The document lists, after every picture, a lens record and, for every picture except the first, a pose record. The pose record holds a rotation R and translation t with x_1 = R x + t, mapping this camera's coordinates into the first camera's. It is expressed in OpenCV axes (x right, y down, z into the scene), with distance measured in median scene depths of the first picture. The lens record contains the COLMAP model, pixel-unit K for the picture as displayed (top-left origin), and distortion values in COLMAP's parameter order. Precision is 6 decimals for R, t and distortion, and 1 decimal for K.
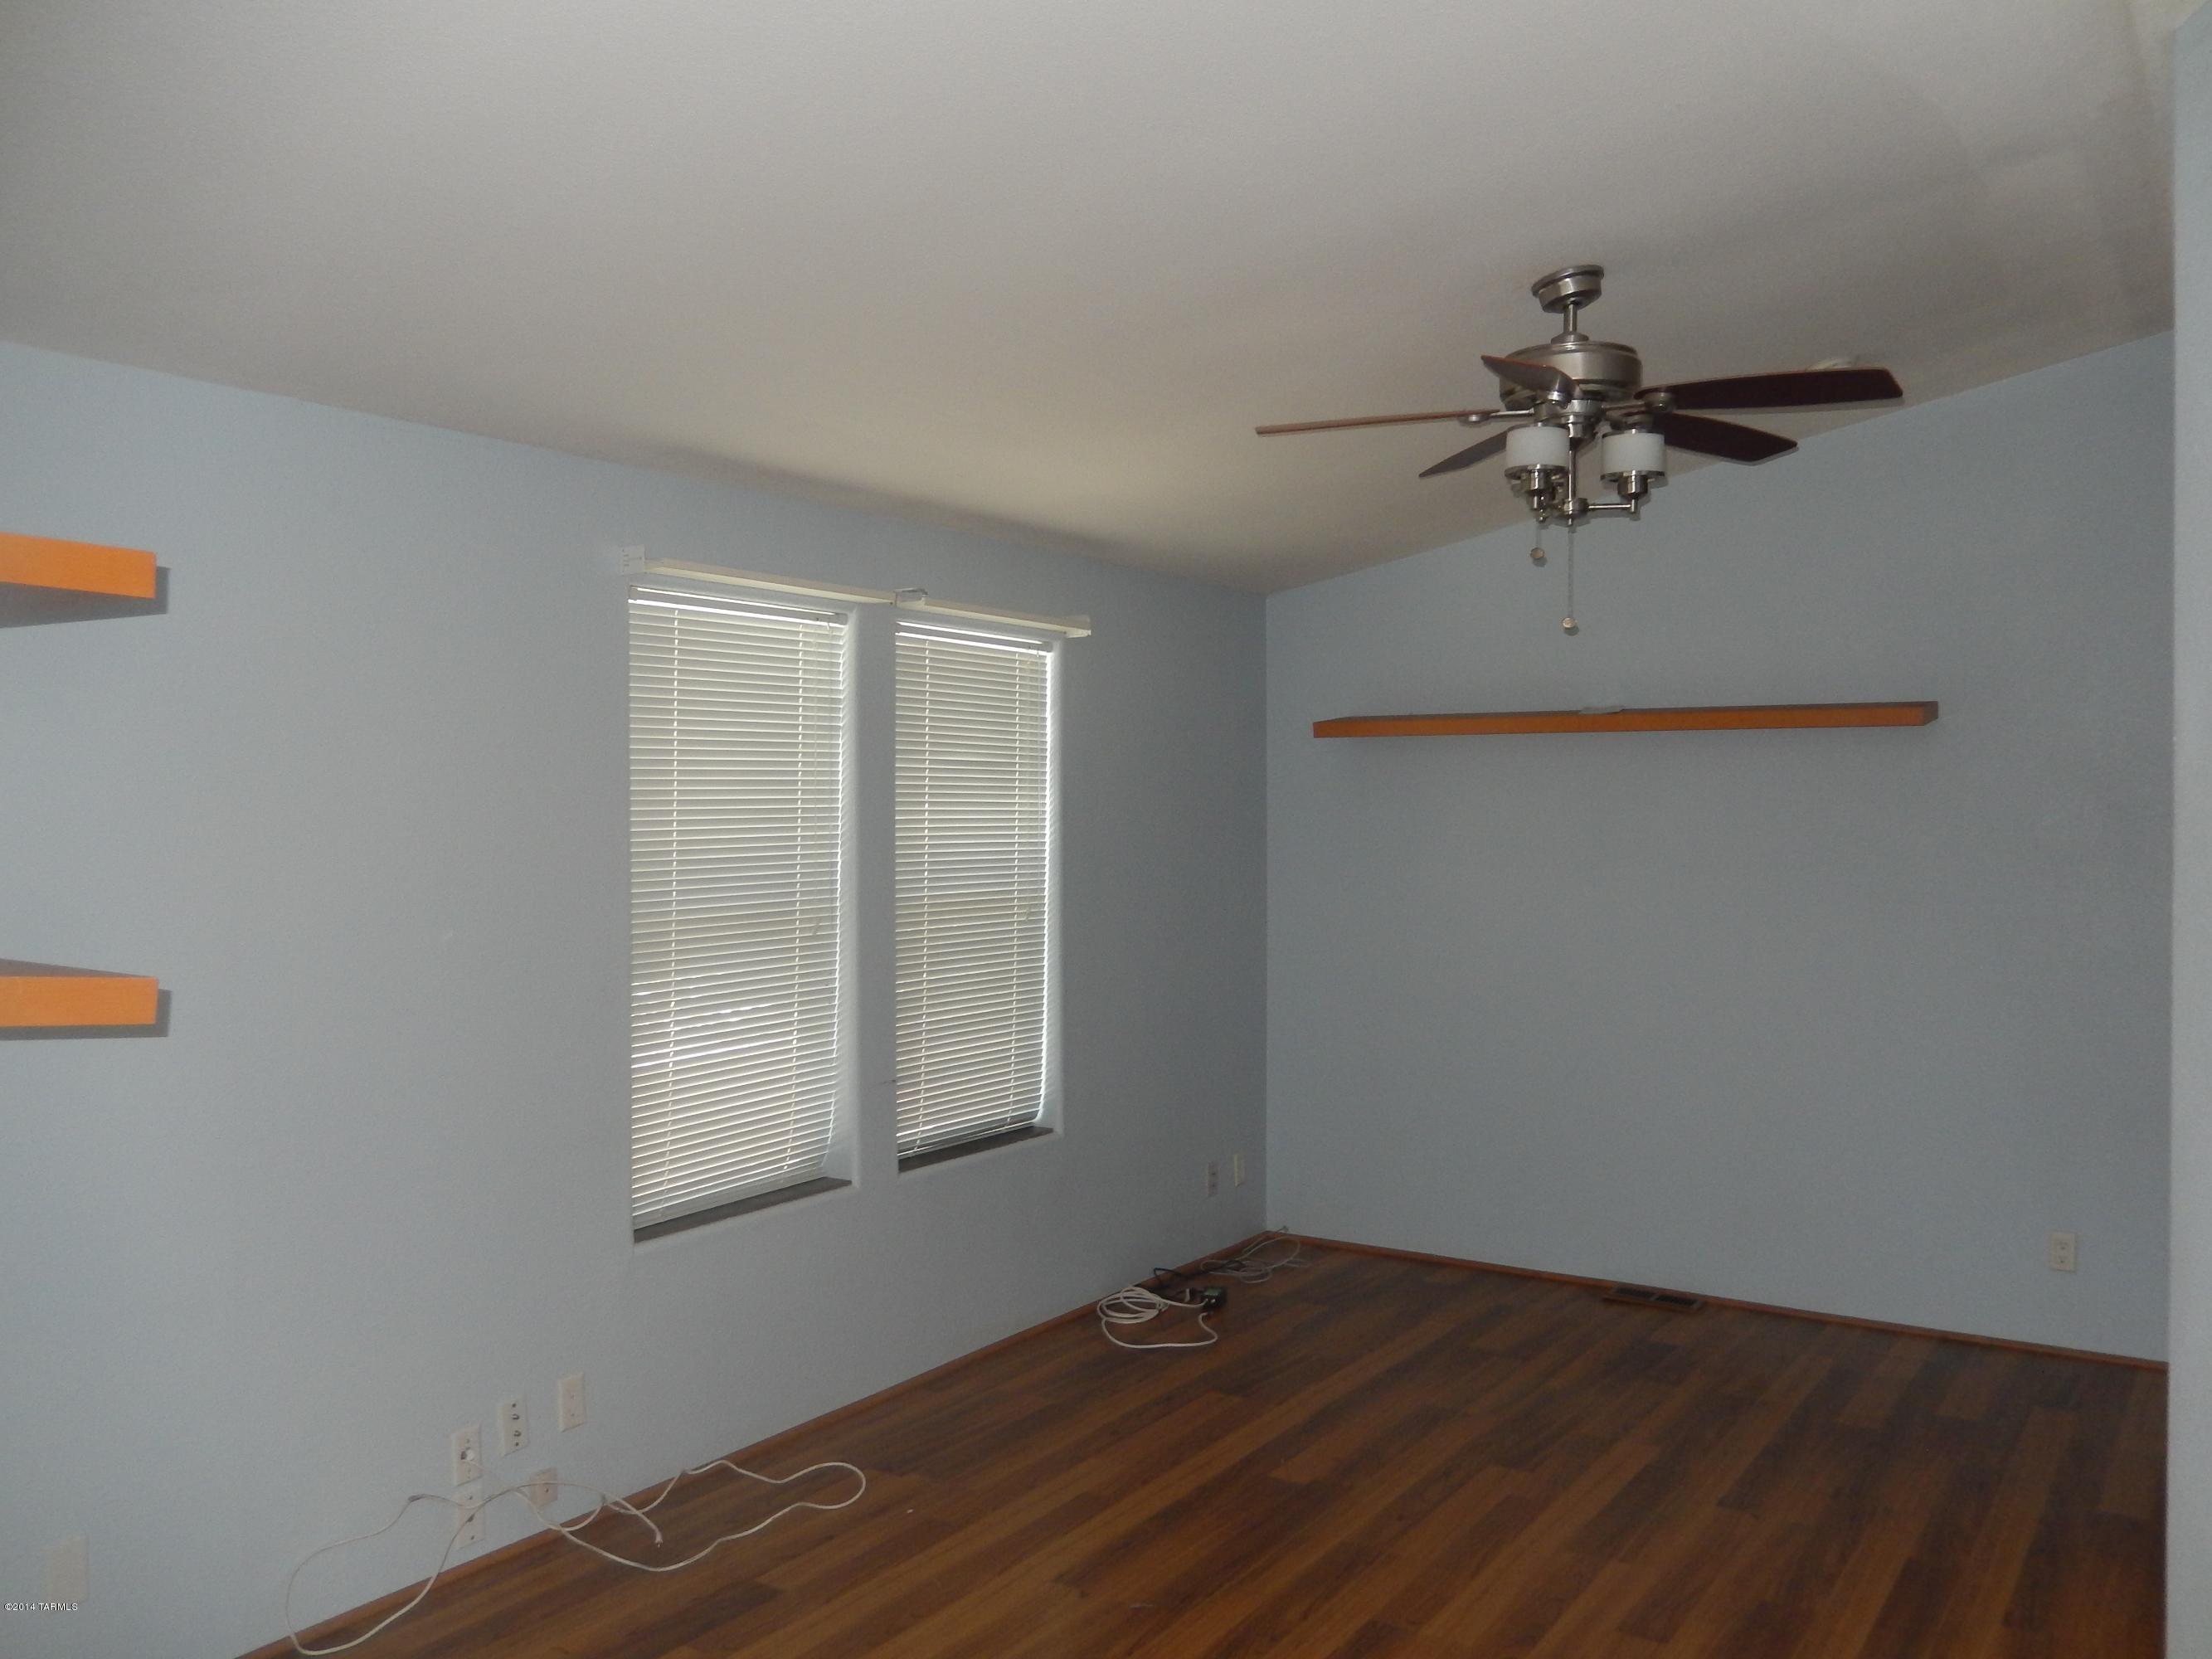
lens RADIAL K [[1835.3, 0, 1105.2], [0, 1835.3, 815.8], [0, 0, 1]] dist [-0.012274, -0.008221]
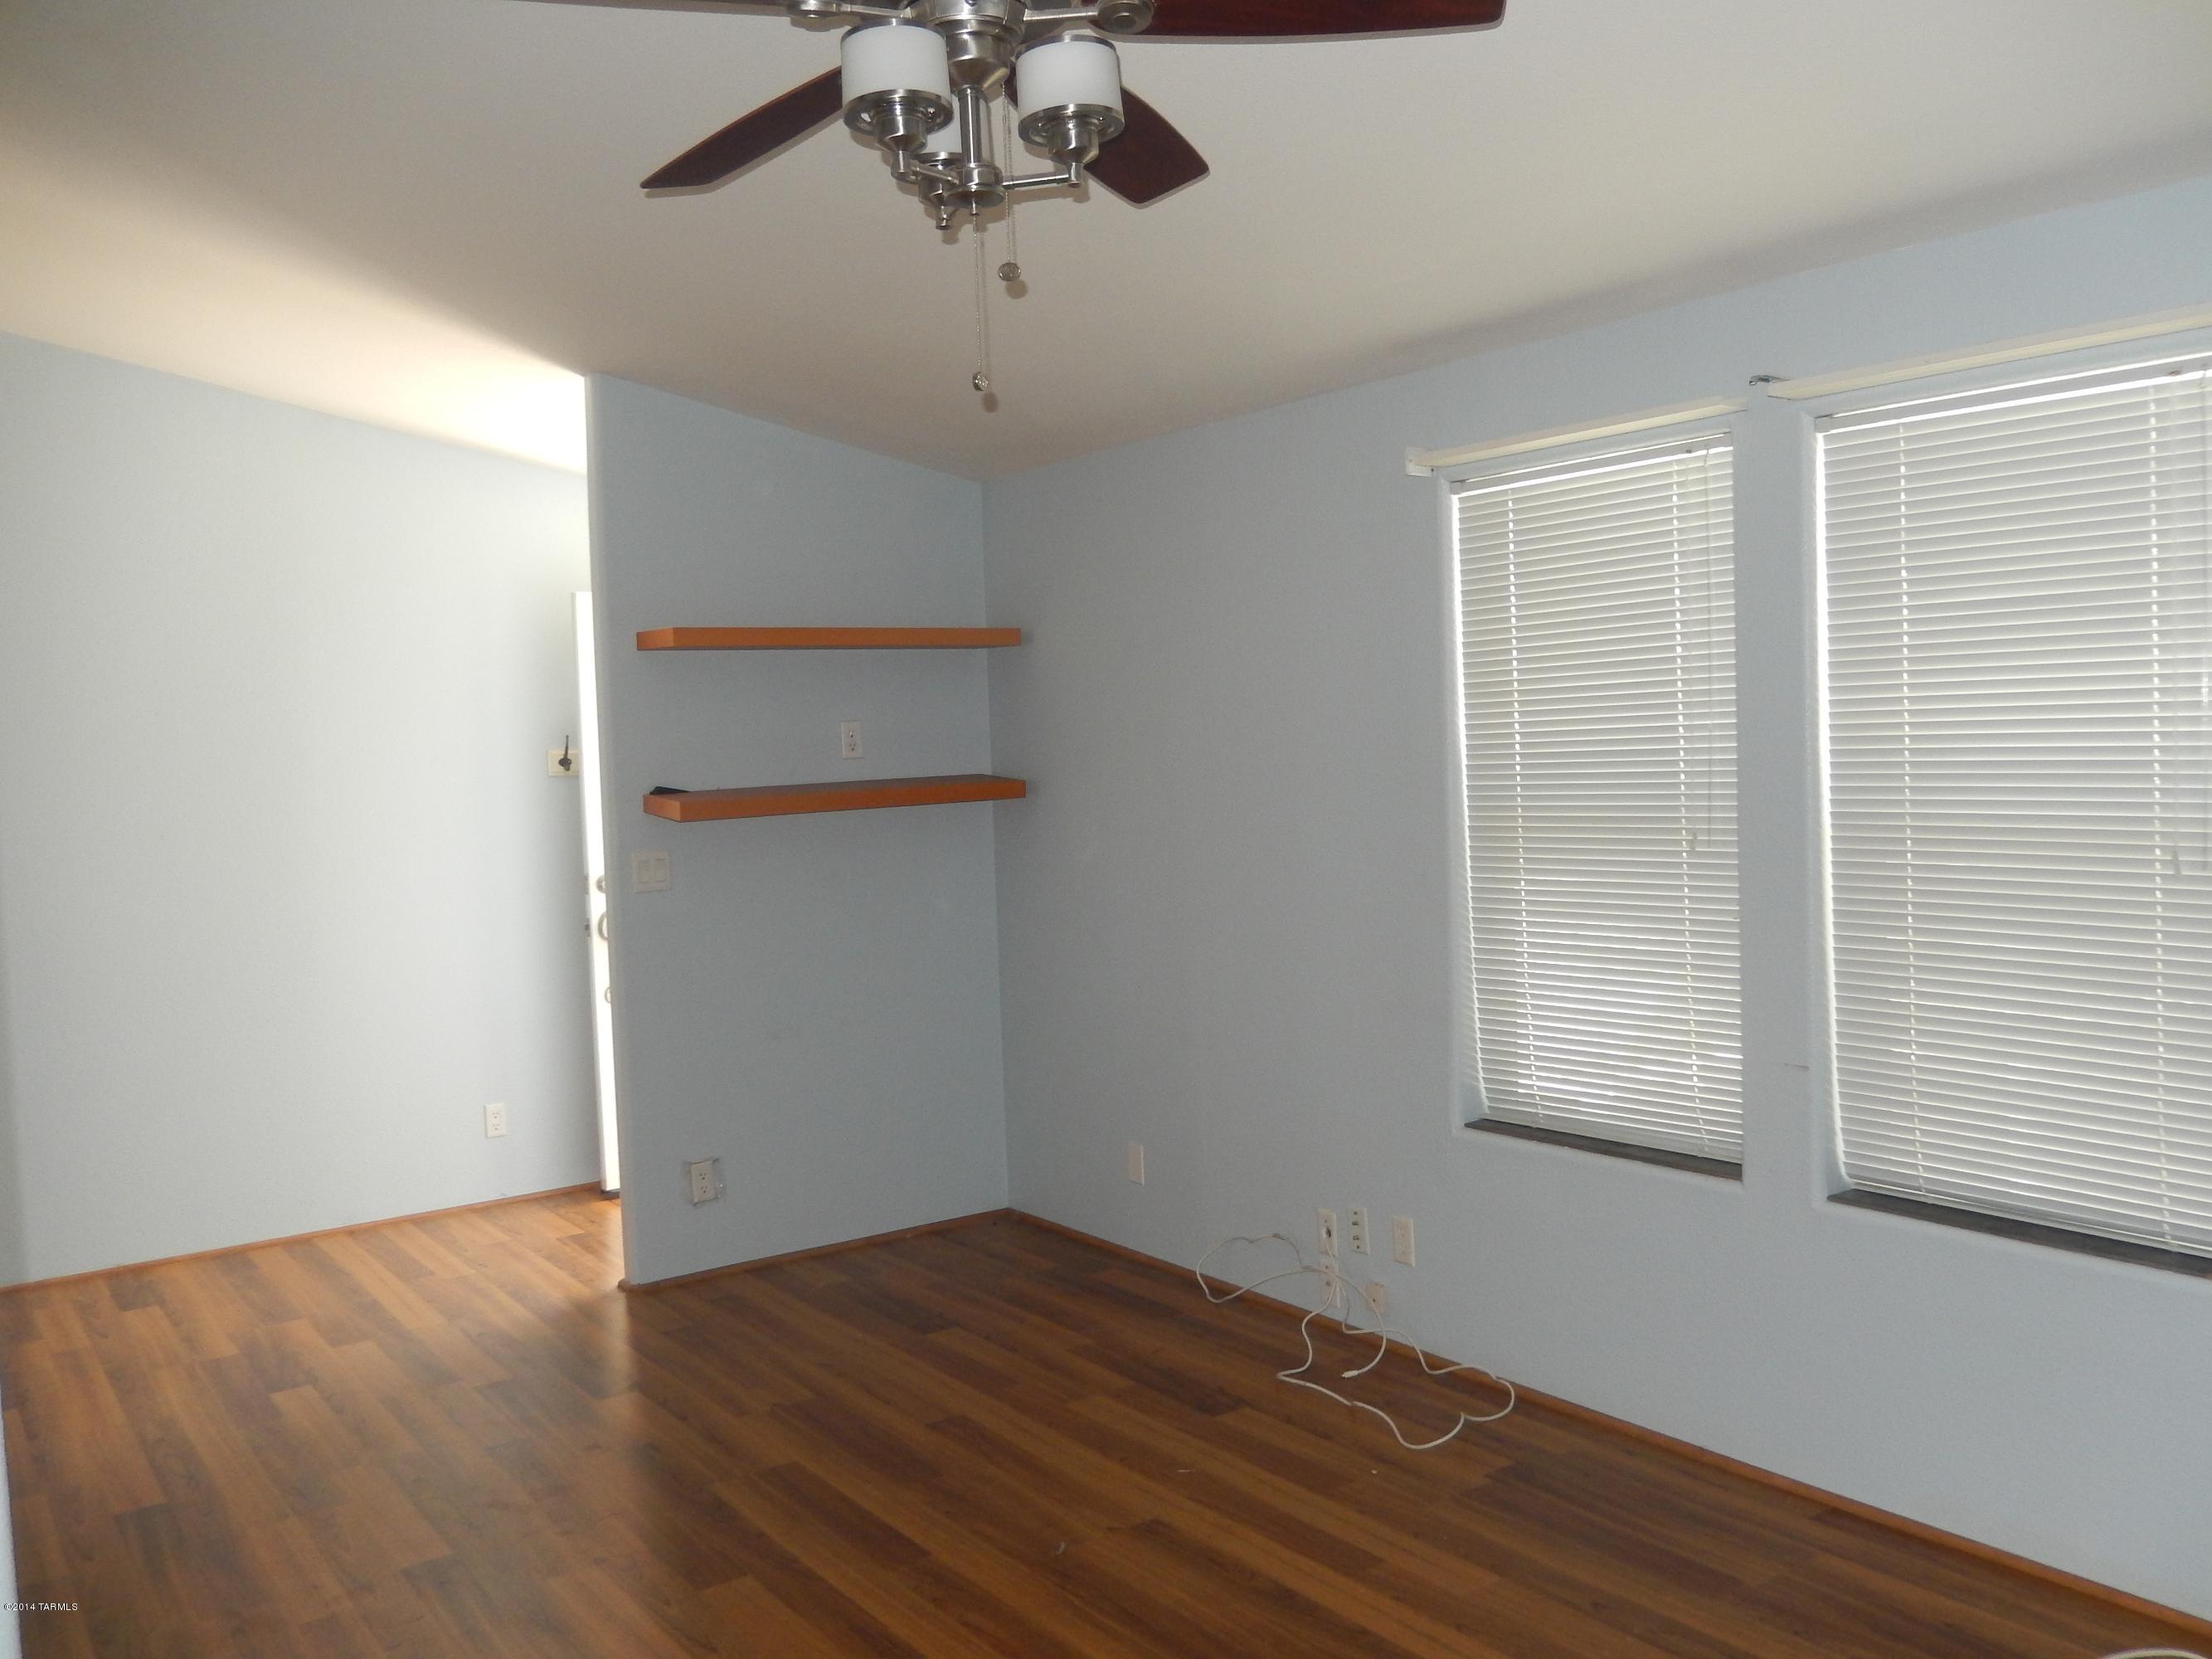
lens RADIAL K [[1835.3, 0, 1106.1], [0, 1835.3, 841.0], [0, 0, 1]] dist [-0.012274, -0.008221]
pose [[-0.366786, 0.069221, -0.927726, 0.736651], [0.032865, 0.997570, 0.061439, 0.004230], [0.929725, -0.007955, -0.368170, 1.161890]]
